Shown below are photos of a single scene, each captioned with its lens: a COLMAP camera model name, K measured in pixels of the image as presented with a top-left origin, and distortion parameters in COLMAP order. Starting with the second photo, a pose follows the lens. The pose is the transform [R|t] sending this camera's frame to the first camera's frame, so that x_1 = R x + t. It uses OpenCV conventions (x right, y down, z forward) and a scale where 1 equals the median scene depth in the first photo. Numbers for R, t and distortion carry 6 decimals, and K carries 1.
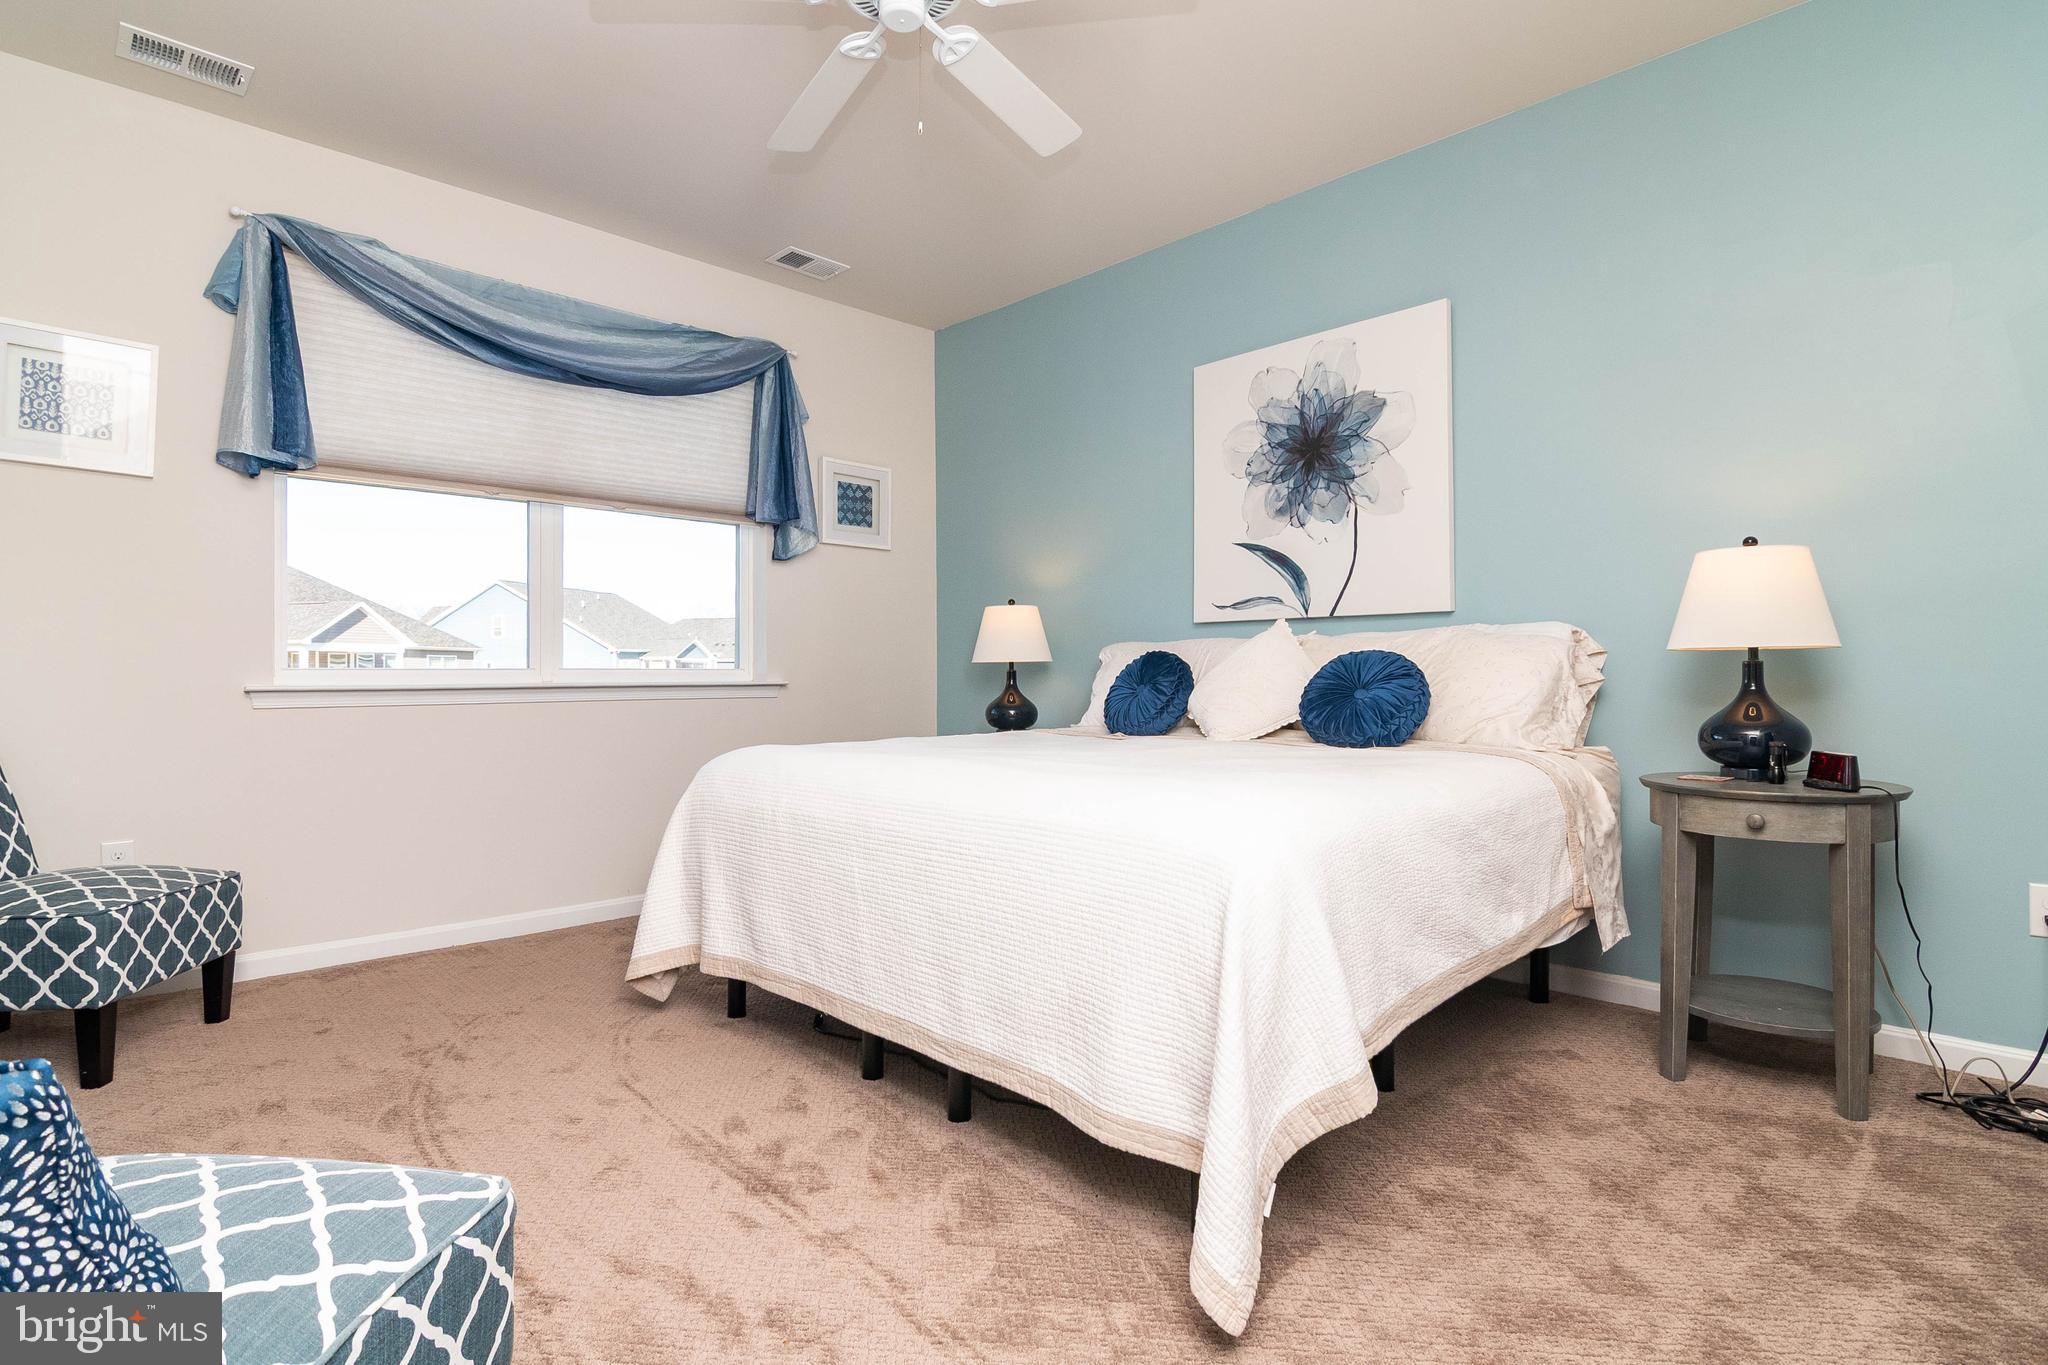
lens RADIAL K [[984.3, 0, 1024.0], [0, 984.3, 682.5], [0, 0, 1]] dist [-0.001971, -0.005932]
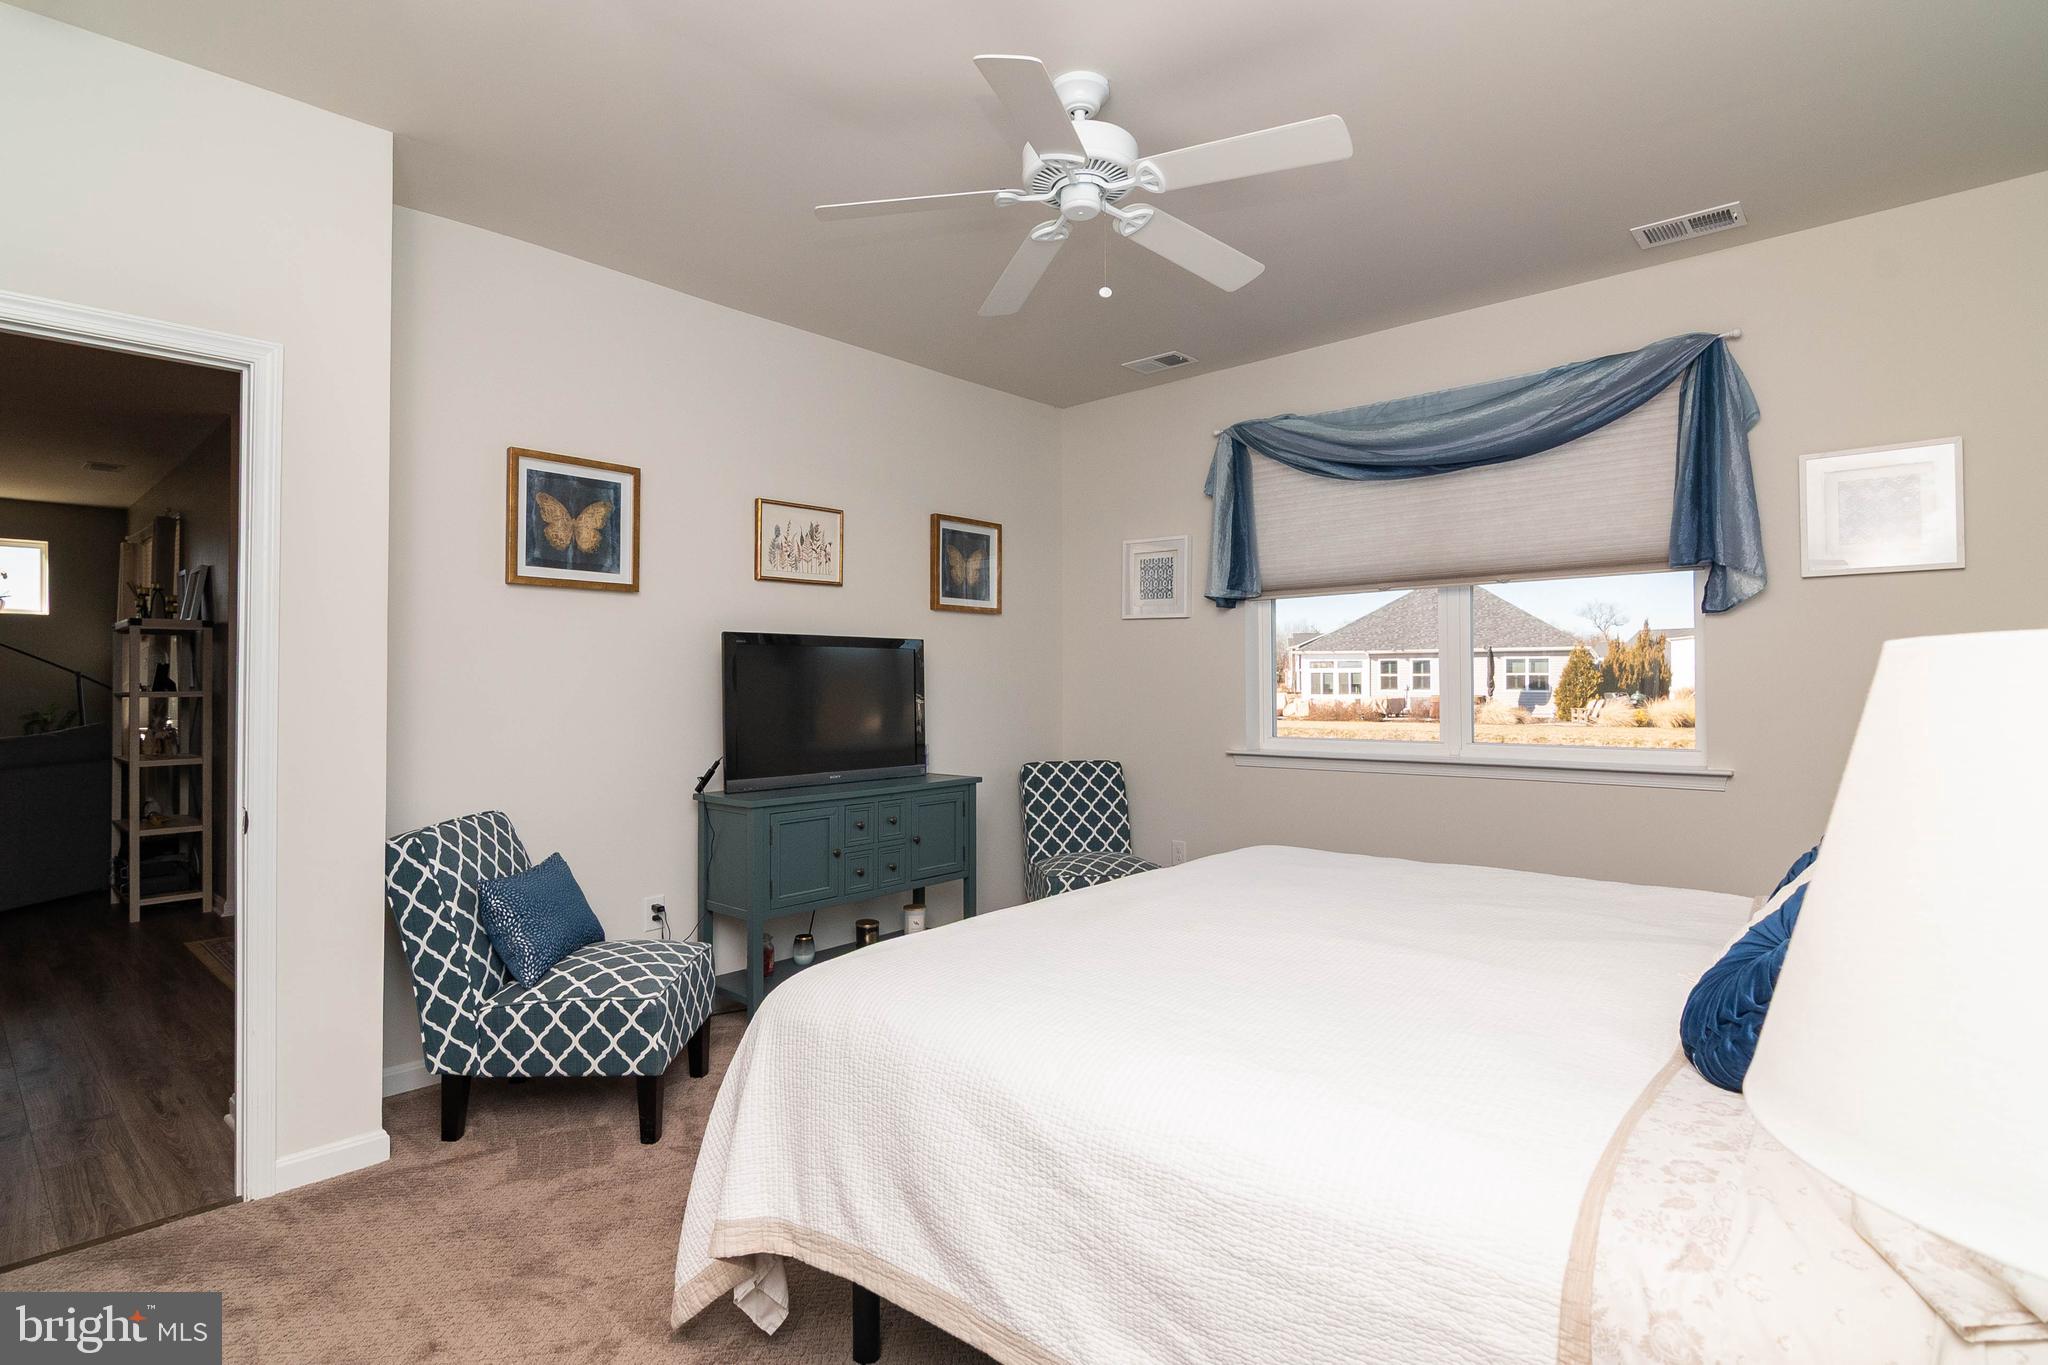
lens RADIAL K [[1021.0, 0, 1024.0], [0, 1021.0, 682.5], [0, 0, 1]] dist [-0.003850, -0.008959]
pose [[0.065060, 0.008315, -0.997847, 0.664018], [0.007300, 0.999935, 0.008808, -0.105894], [0.997855, -0.007857, 0.064995, 0.544957]]
